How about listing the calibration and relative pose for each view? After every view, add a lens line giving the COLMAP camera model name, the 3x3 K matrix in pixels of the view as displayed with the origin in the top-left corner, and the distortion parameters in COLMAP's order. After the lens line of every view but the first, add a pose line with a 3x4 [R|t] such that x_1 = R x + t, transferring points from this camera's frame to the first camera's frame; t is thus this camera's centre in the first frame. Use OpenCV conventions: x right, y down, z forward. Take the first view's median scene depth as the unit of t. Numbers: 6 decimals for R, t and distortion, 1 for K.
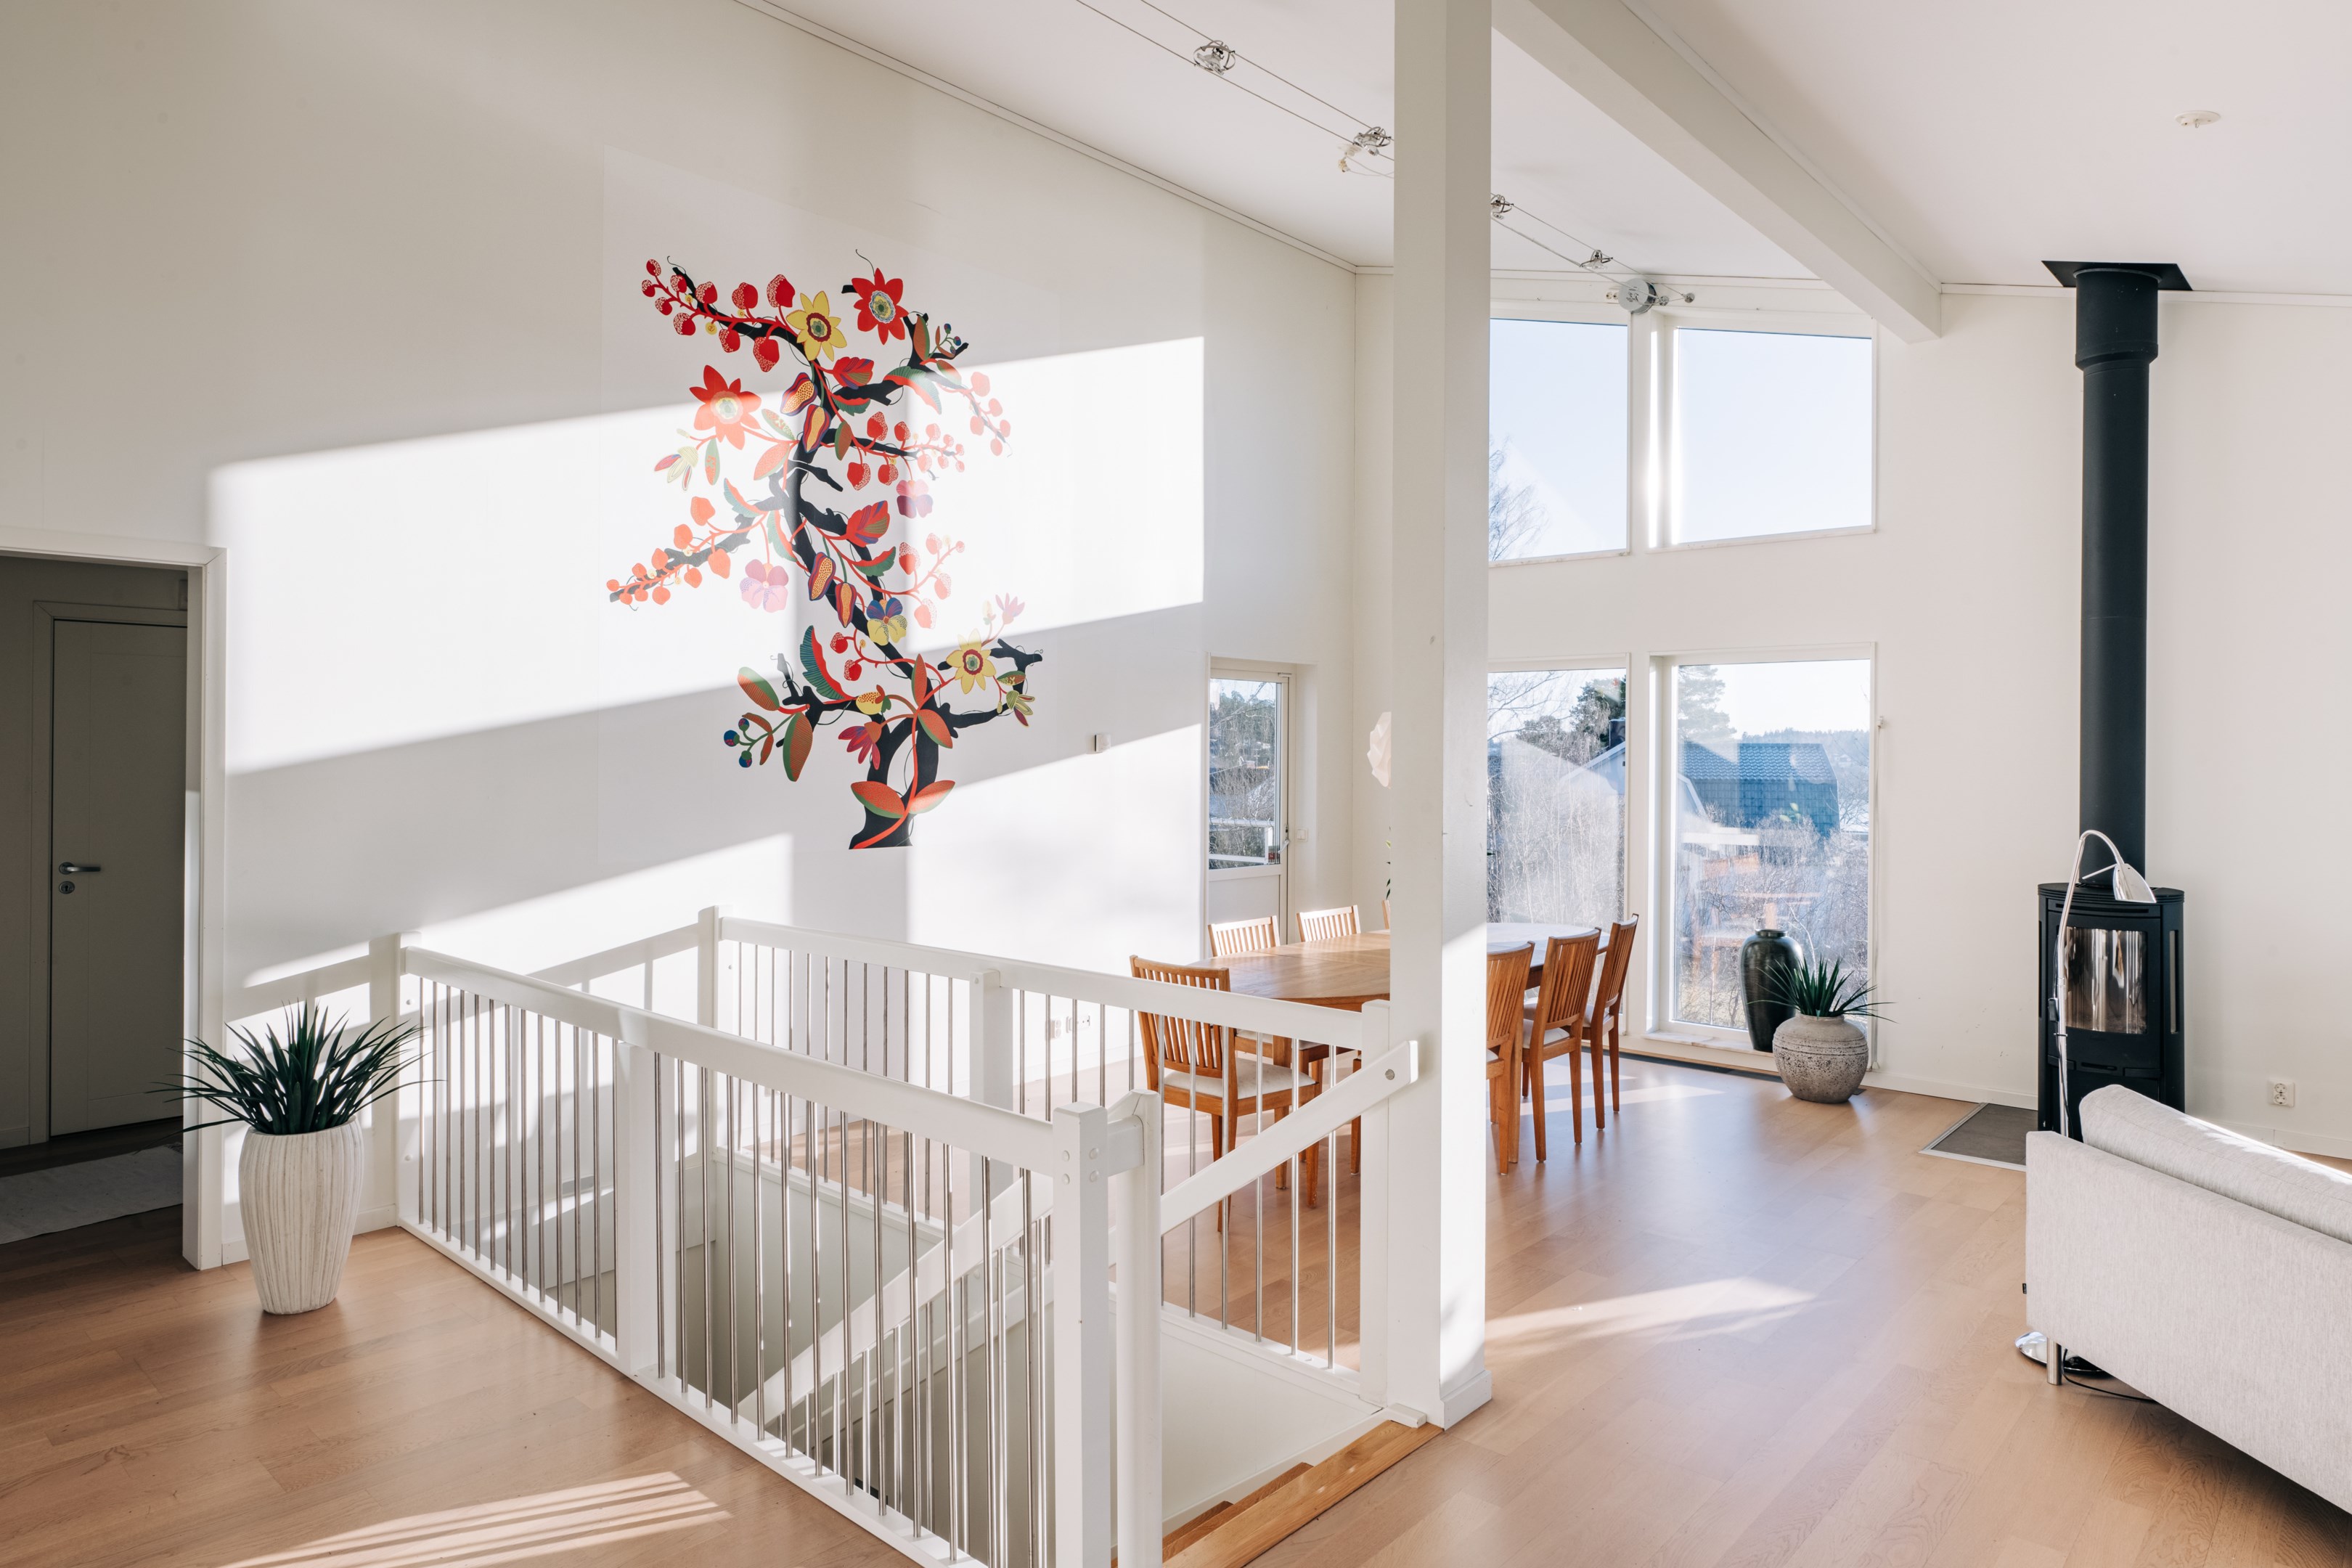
lens RADIAL K [[1375.7, 0, 1174.4], [0, 1375.7, 793.2], [0, 0, 1]] dist [-0.005829, -0.002754]
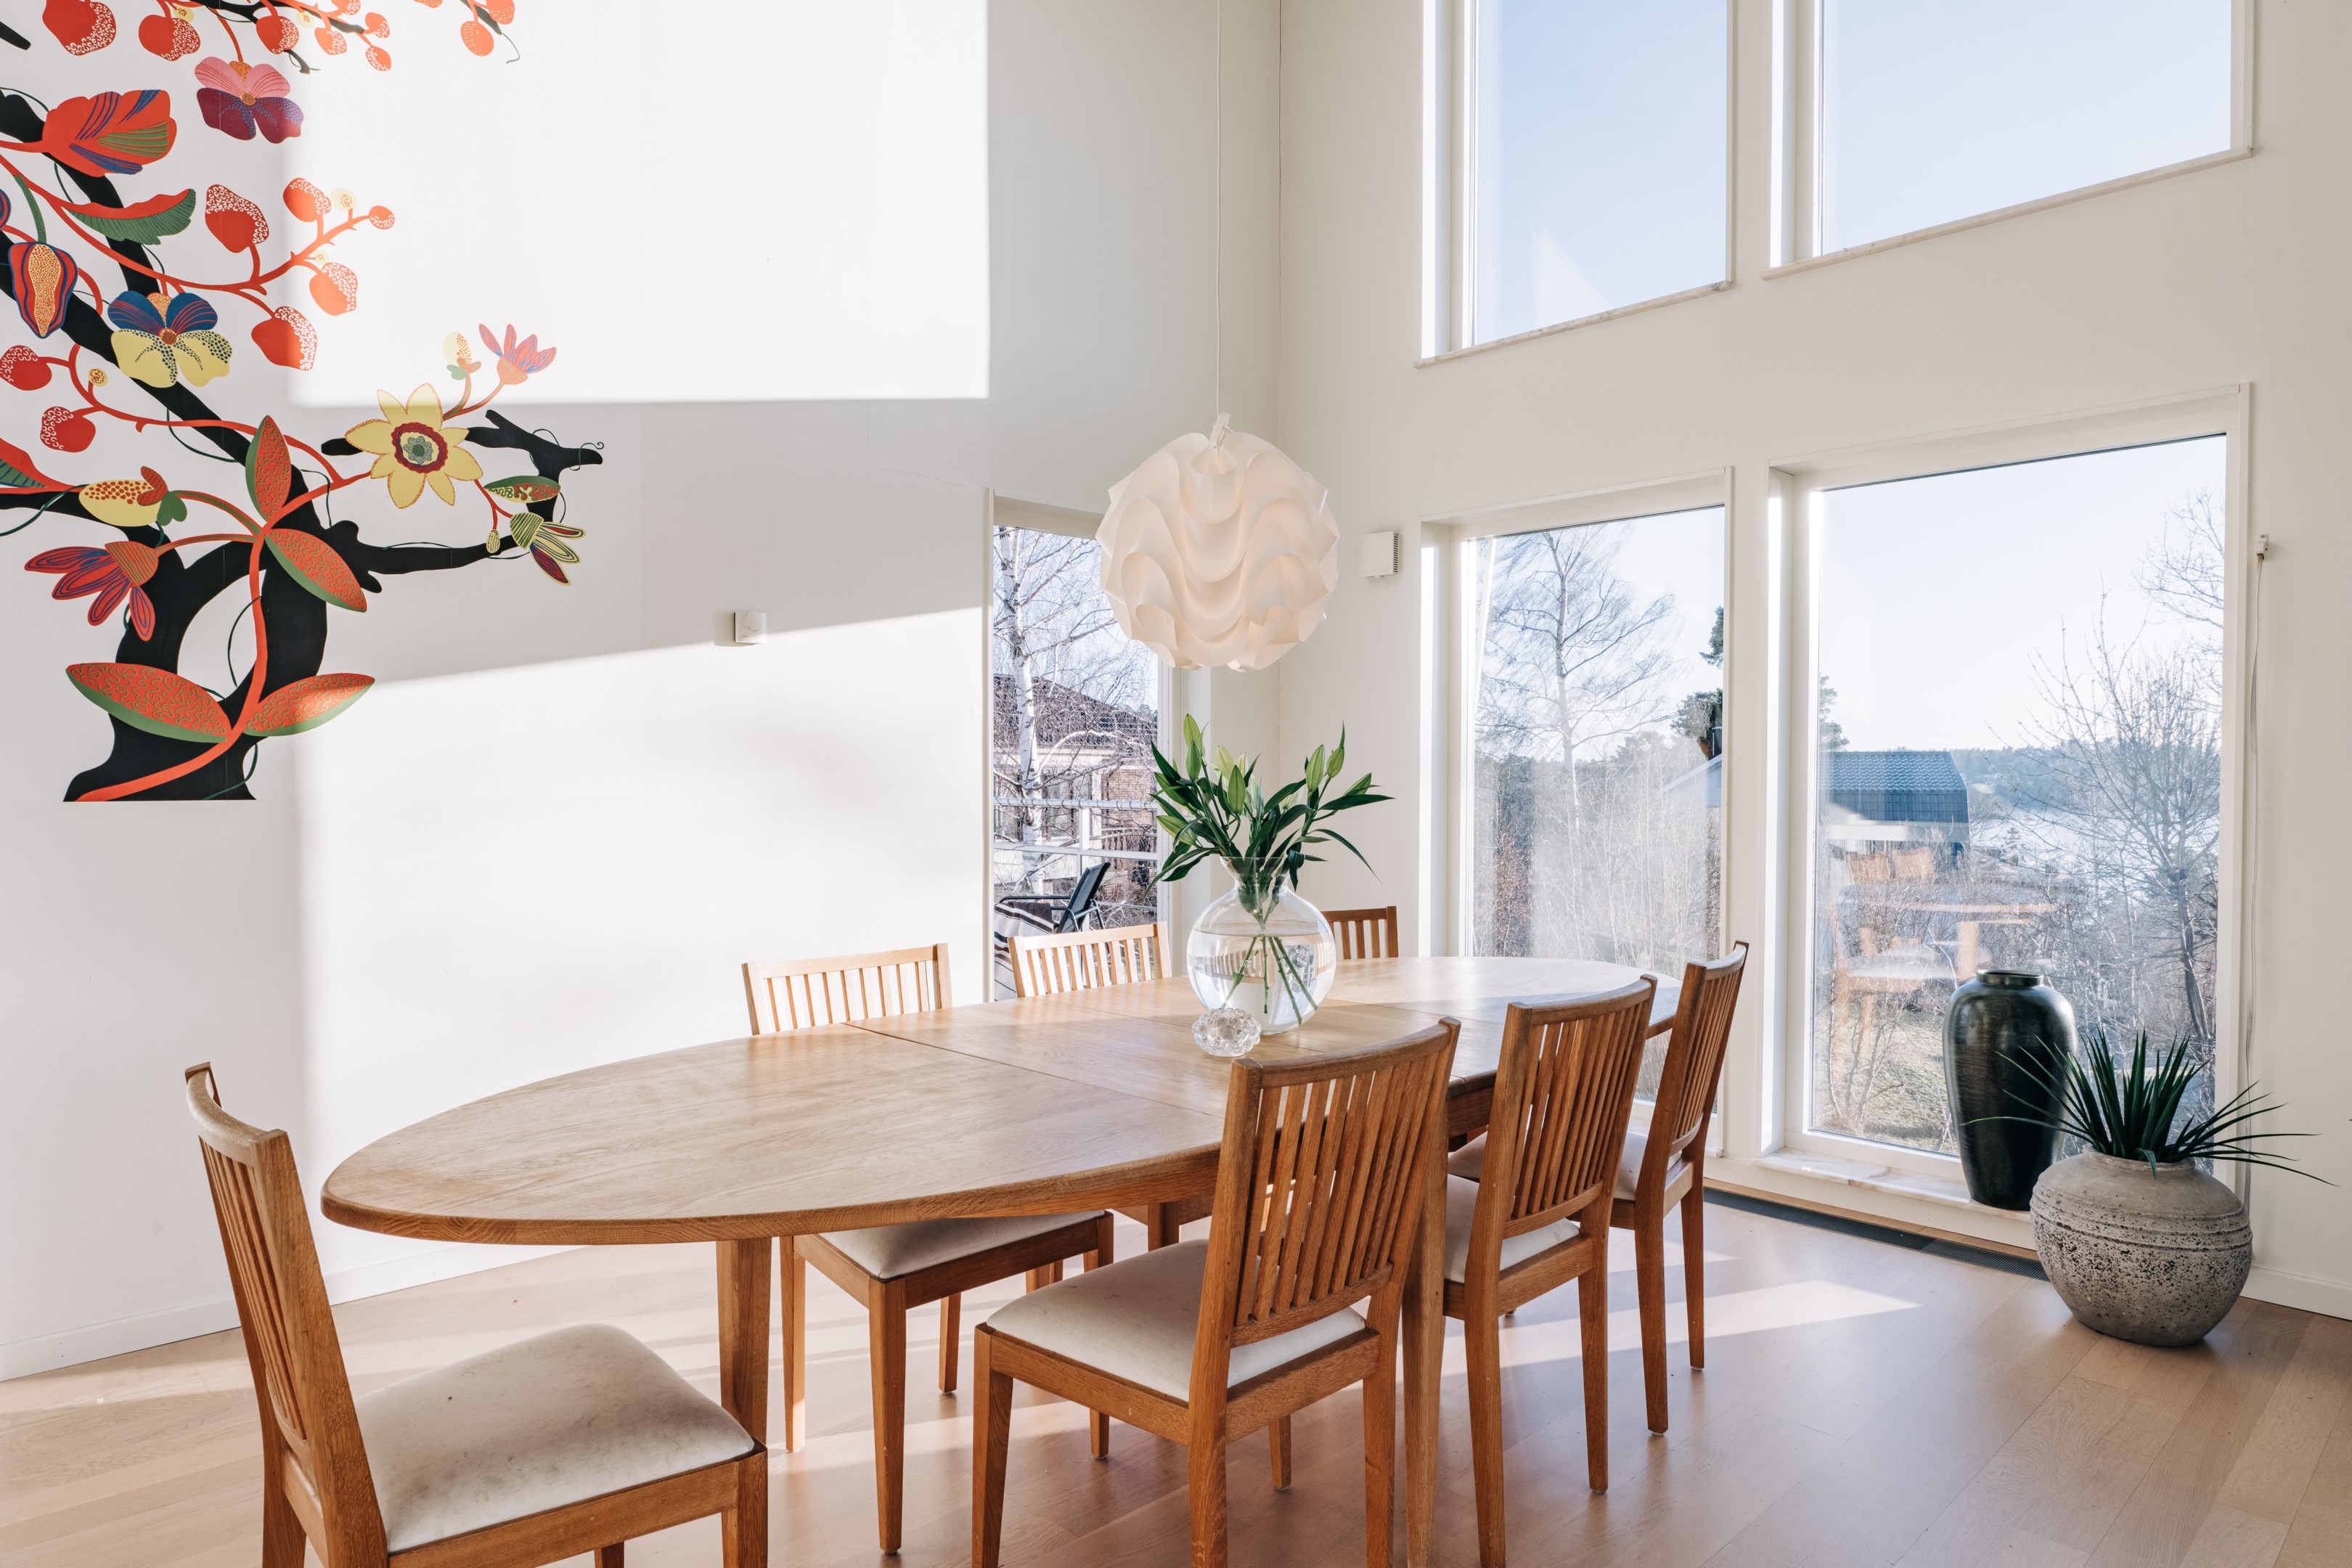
lens RADIAL K [[1375.7, 0, 1165.1], [0, 1375.7, 833.3], [0, 0, 1]] dist [-0.005829, -0.002754]
pose [[0.997298, -0.002062, -0.073438, 0.173545], [0.003201, 0.999876, 0.015394, 0.043086], [0.073397, -0.015588, 0.997181, 0.517627]]
